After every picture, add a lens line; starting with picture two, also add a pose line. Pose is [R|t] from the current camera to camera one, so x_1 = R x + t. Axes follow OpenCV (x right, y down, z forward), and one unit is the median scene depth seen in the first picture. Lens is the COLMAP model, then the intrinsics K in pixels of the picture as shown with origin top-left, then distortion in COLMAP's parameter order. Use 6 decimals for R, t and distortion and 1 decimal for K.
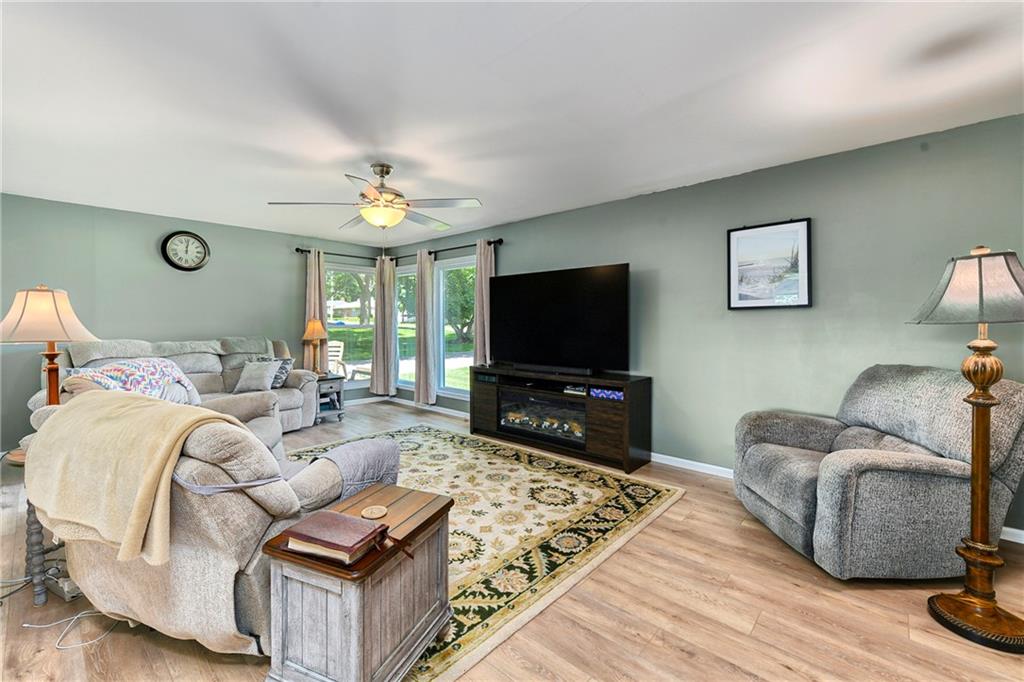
lens RADIAL K [[430.4, 0, 513.6], [0, 430.4, 329.9], [0, 0, 1]] dist [0.003103, 0.000056]
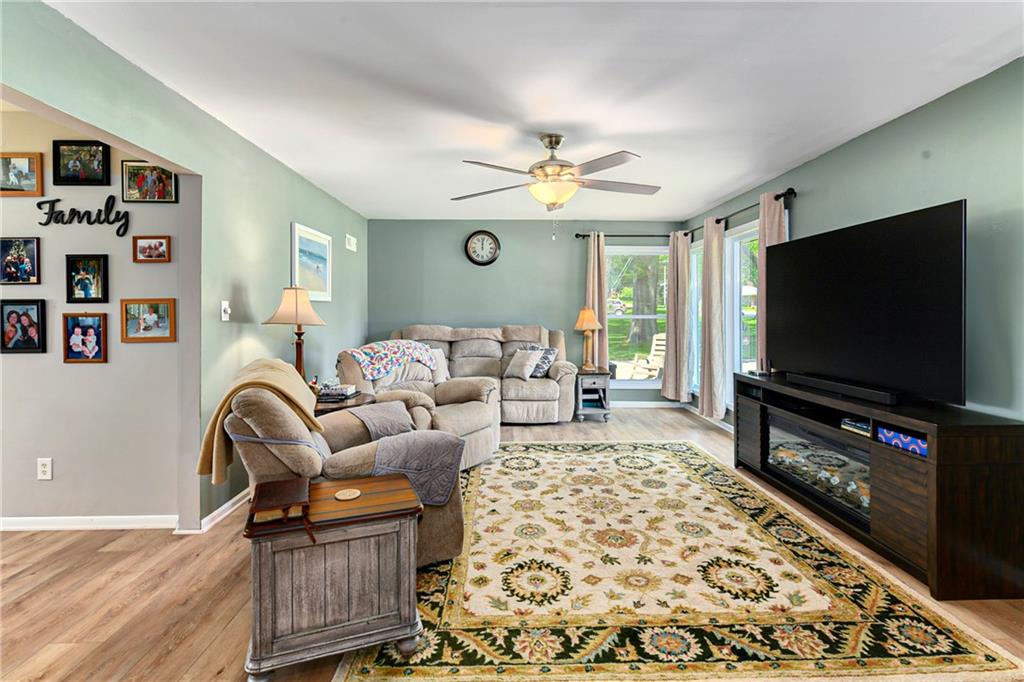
lens RADIAL K [[514.2, 0, 514.1], [0, 514.2, 313.2], [0, 0, 1]] dist [0.001098, -0.001055]
pose [[0.692448, 0.004486, -0.721454, 0.391598], [-0.015575, 0.999841, -0.008731, -0.003121], [0.721300, 0.017282, 0.692407, 0.199358]]
